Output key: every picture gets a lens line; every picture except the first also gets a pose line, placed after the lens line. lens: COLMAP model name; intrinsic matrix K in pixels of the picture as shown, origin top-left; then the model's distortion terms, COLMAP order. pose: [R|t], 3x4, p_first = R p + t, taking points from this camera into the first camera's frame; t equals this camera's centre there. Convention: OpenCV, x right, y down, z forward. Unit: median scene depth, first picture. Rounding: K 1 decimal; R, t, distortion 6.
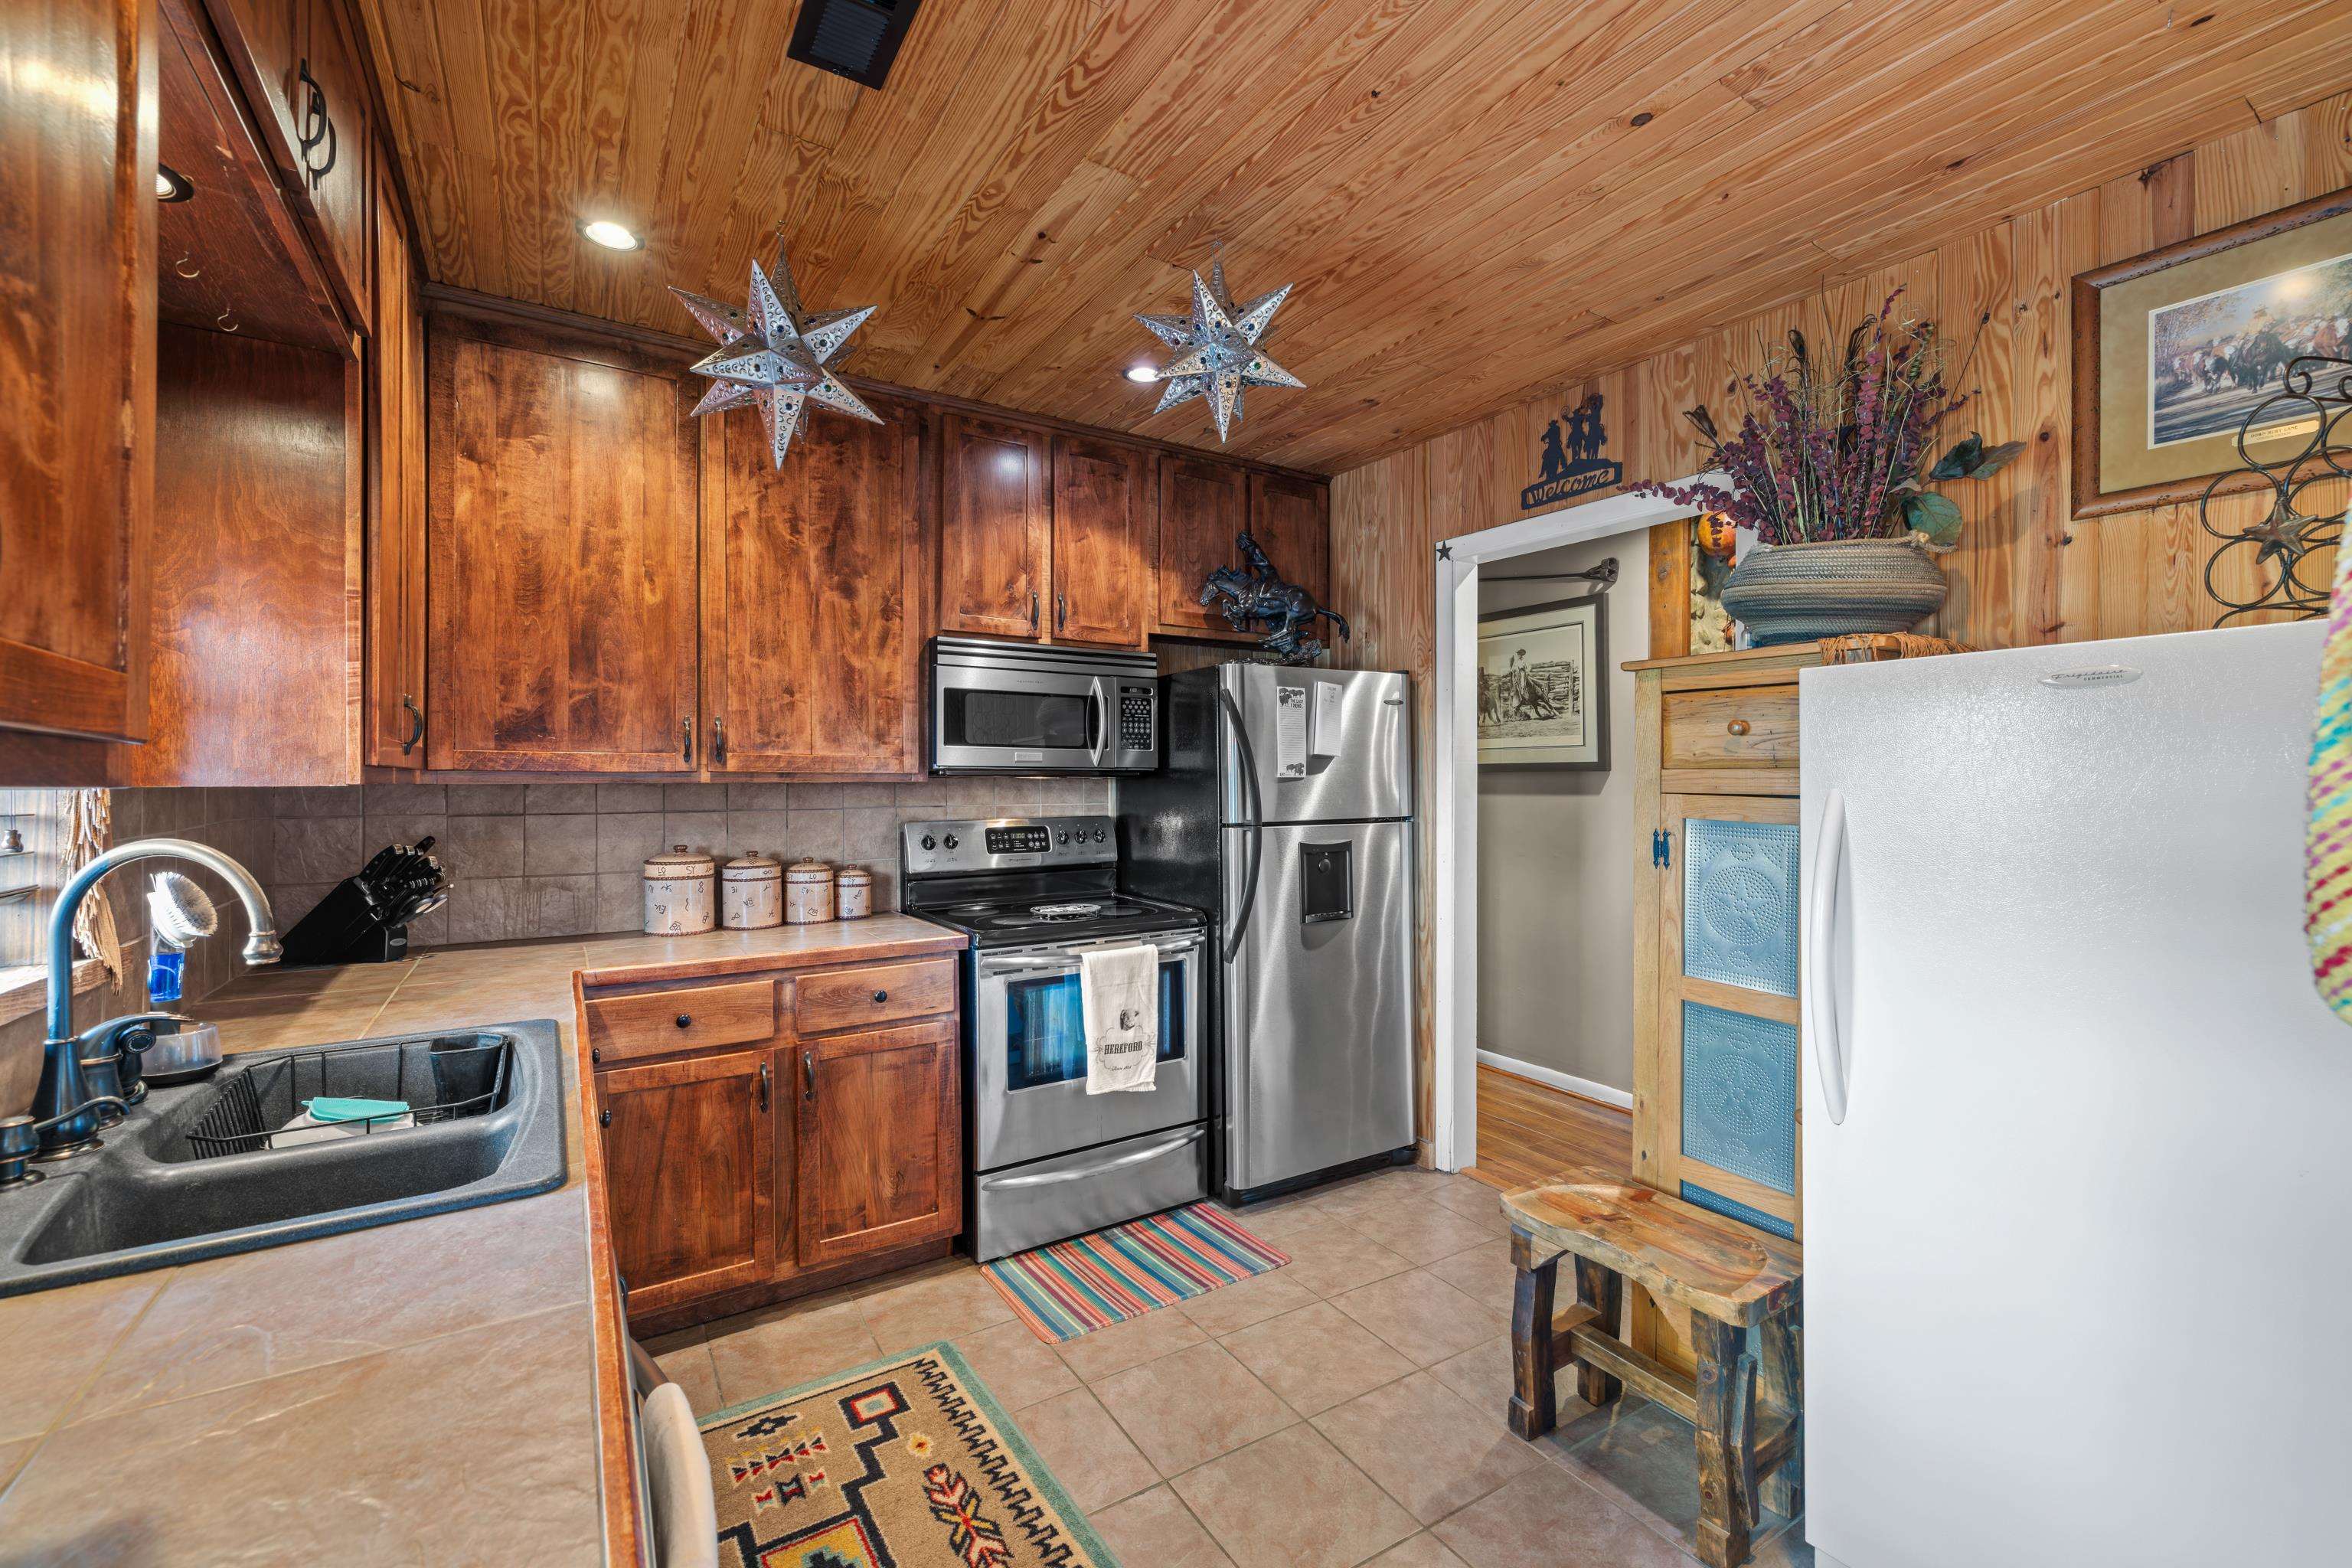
lens RADIAL K [[986.6, 0, 1174.5], [0, 986.6, 770.0], [0, 0, 1]] dist [0.001066, -0.000327]
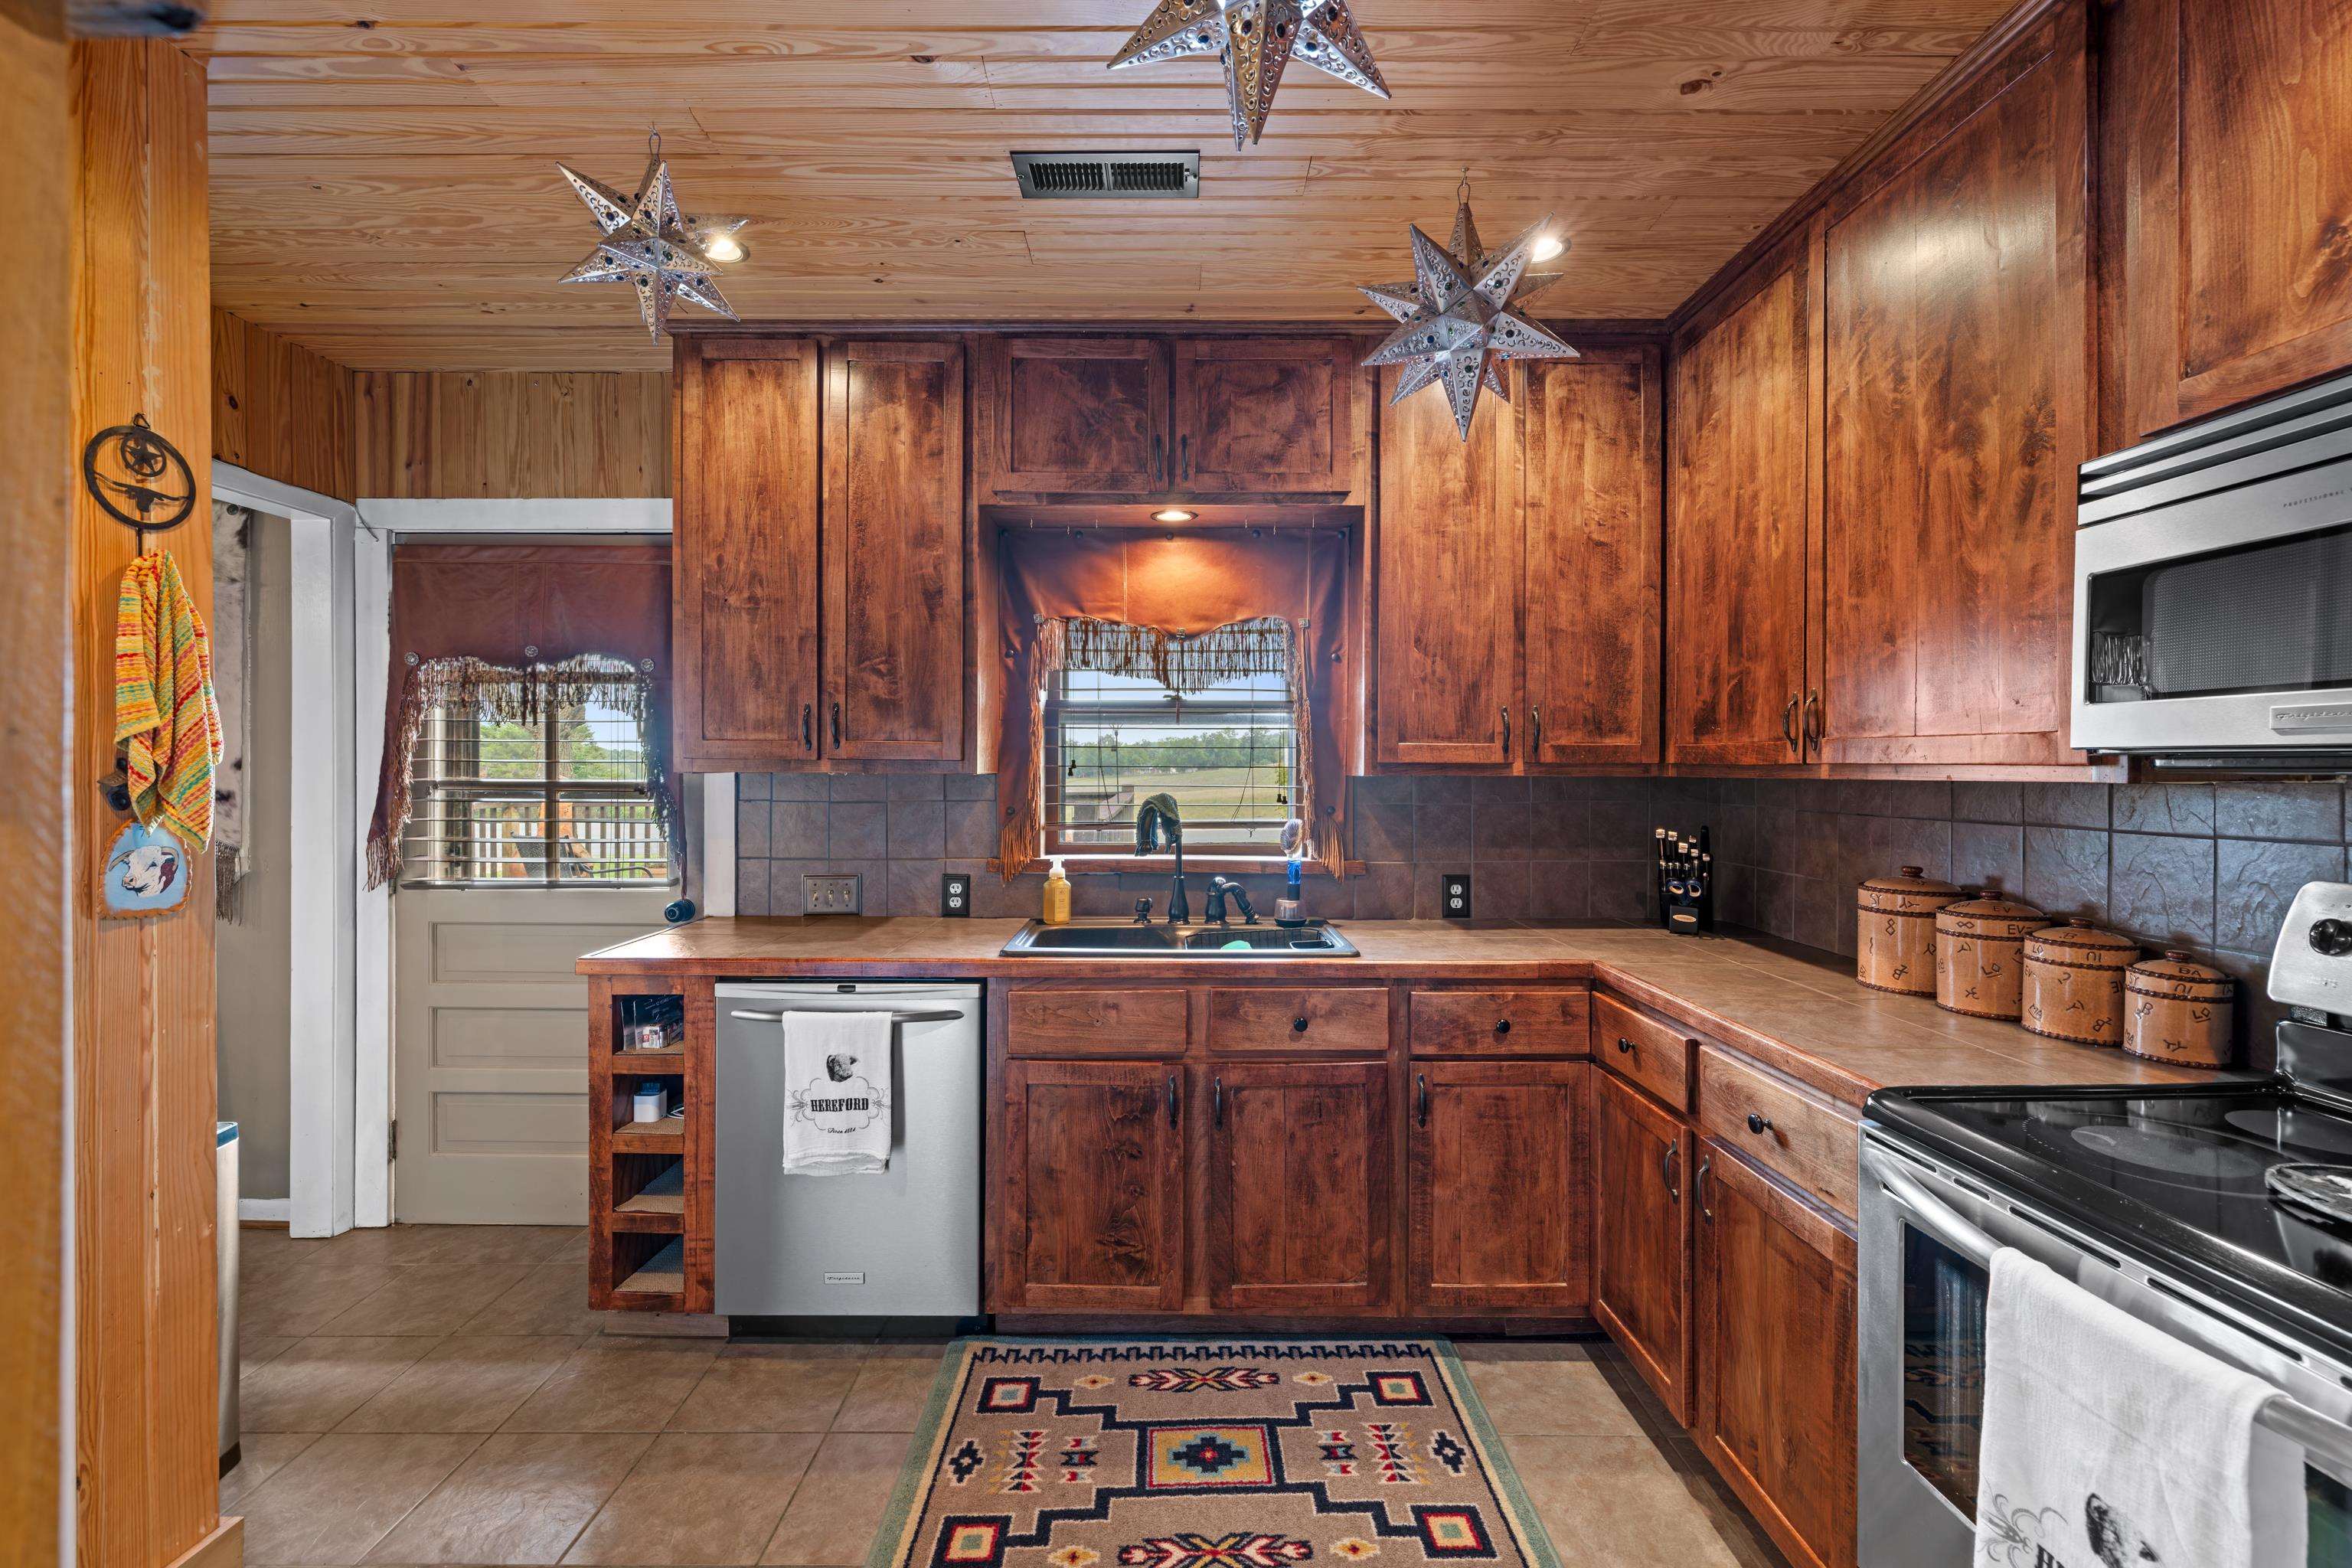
lens RADIAL K [[986.6, 0, 1176.0], [0, 986.6, 769.7], [0, 0, 1]] dist [0.001066, -0.000327]
pose [[-0.529299, -0.000653, -0.848435, 0.425976], [0.000349, 0.999999, -0.000987, 0.006489], [0.848435, -0.000819, -0.529298, 1.021237]]
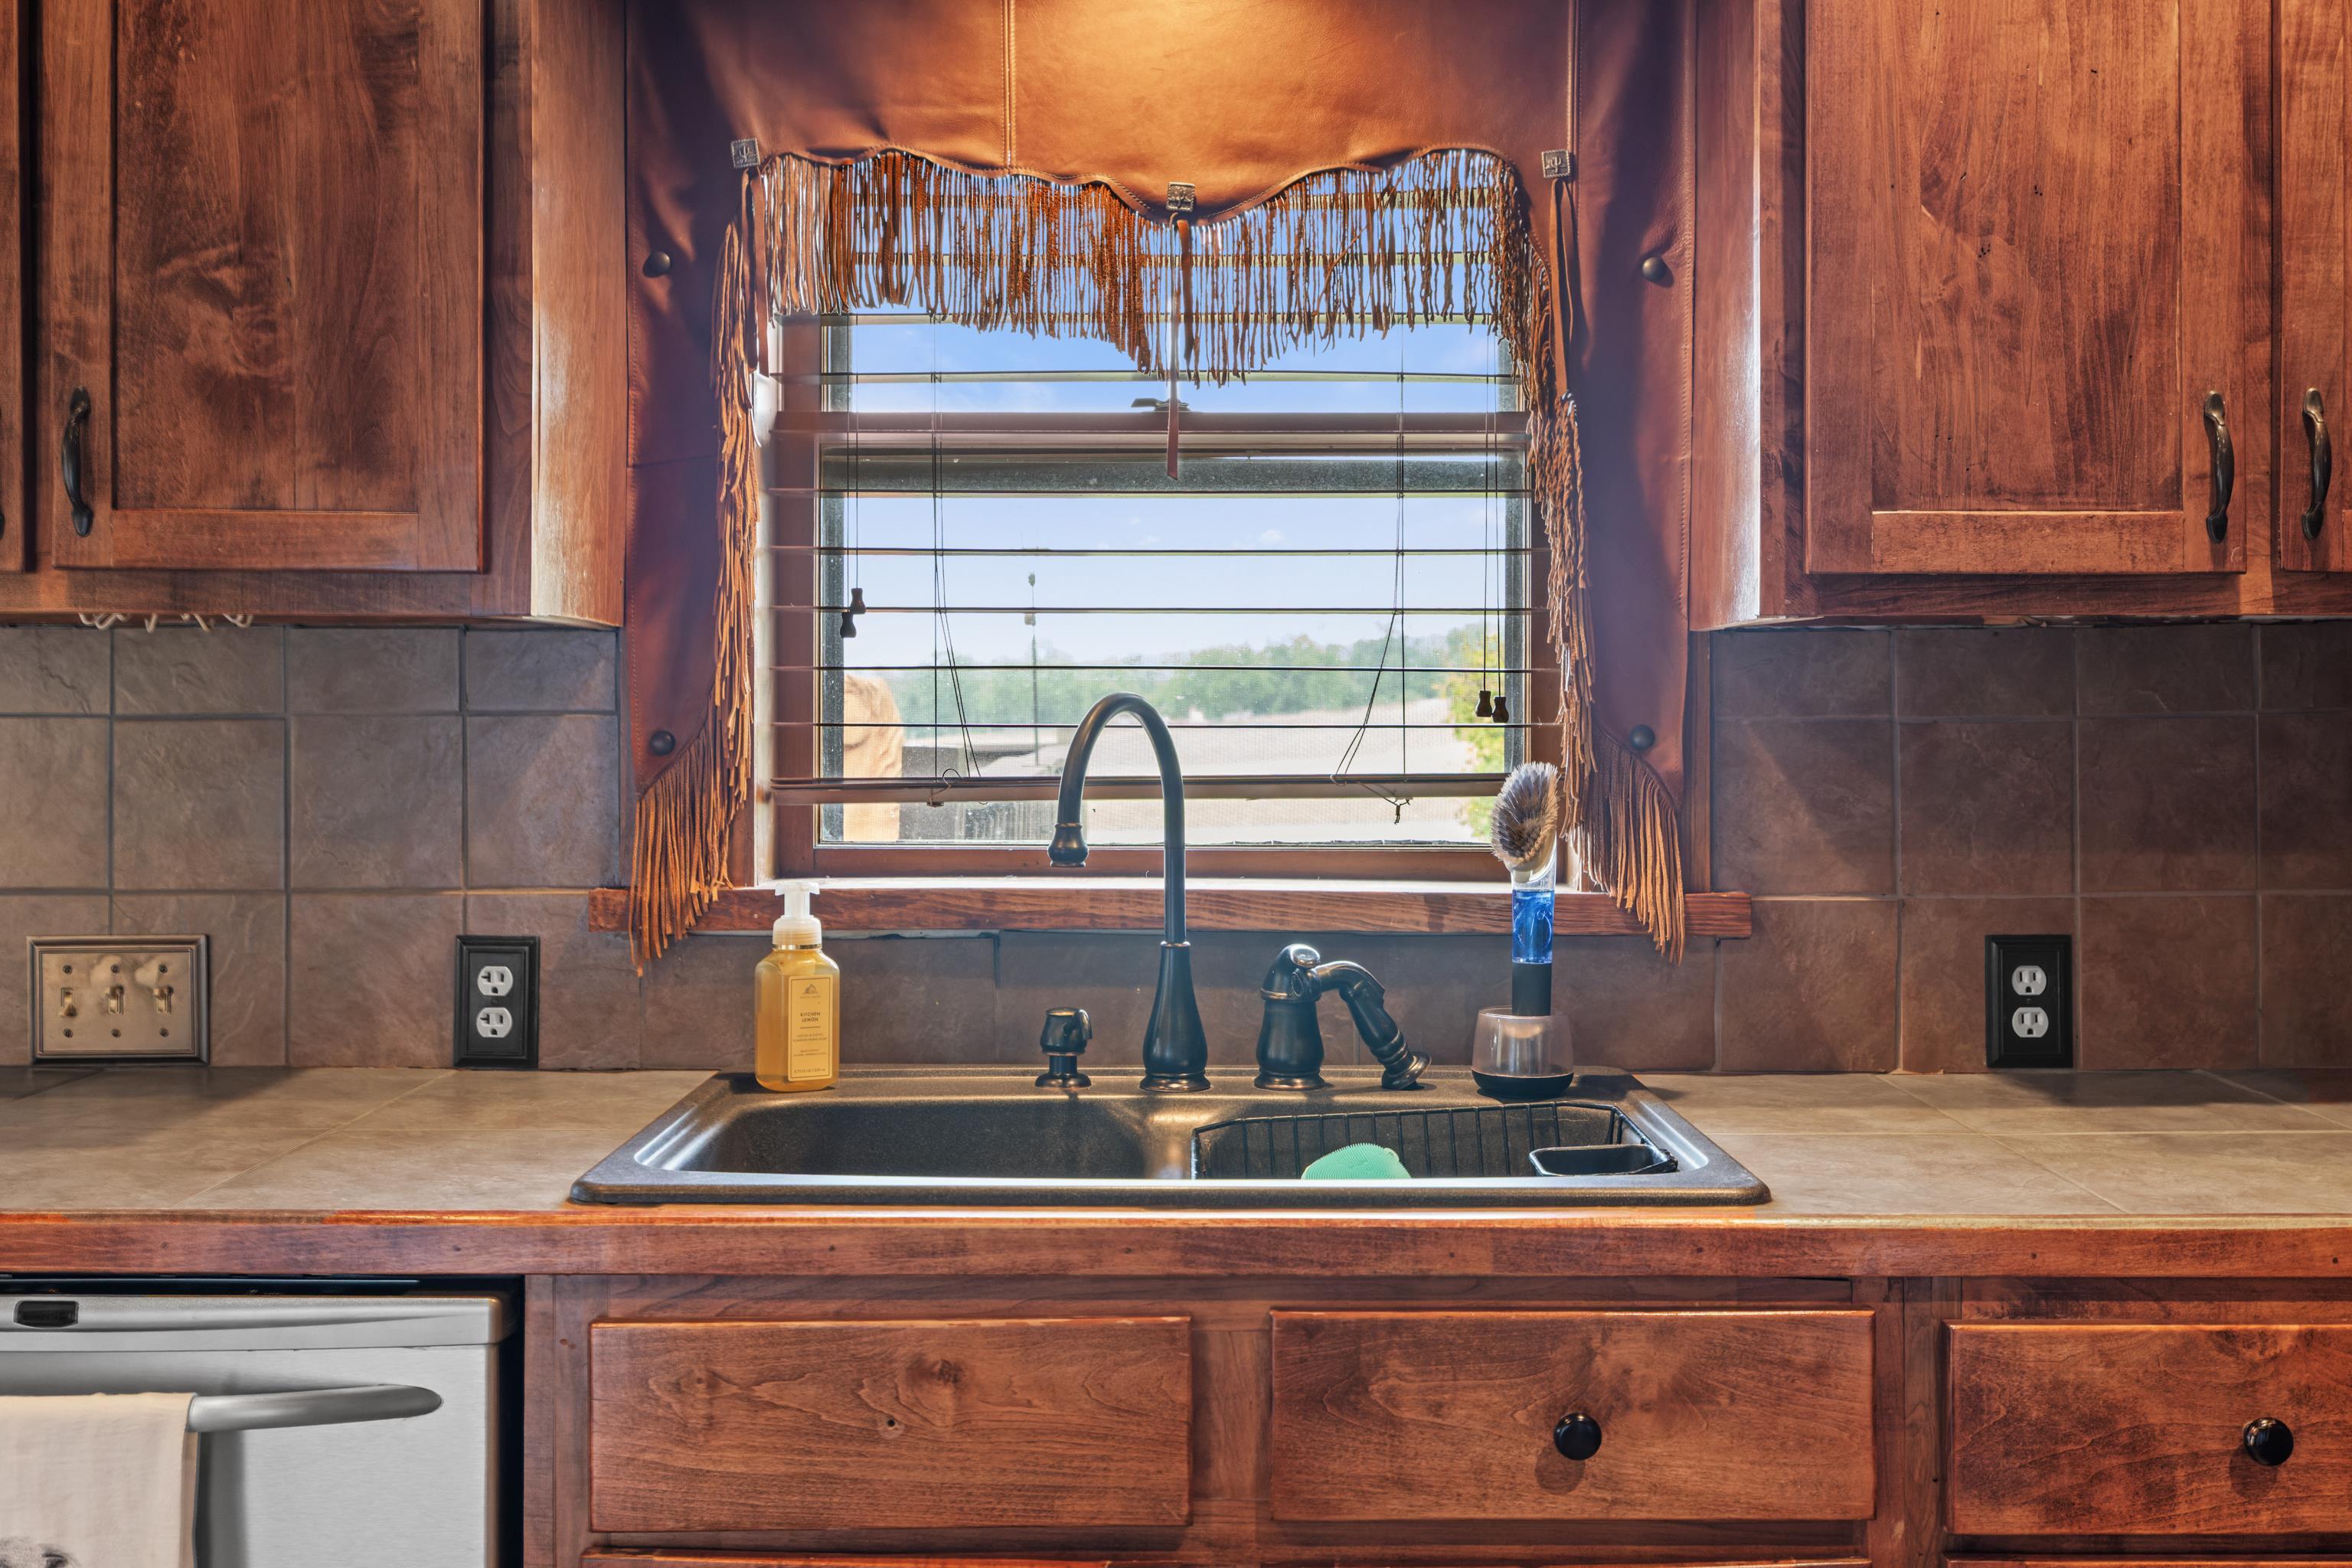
lens RADIAL K [[2280.4, 0, 1188.2], [0, 2280.4, 703.5], [0, 0, 1]] dist [0.000837, 0.000000]
pose [[-0.534749, -0.003966, -0.845002, 0.212075], [0.003016, 0.999974, -0.006603, 0.039534], [0.845006, -0.006079, -0.534723, 0.901655]]
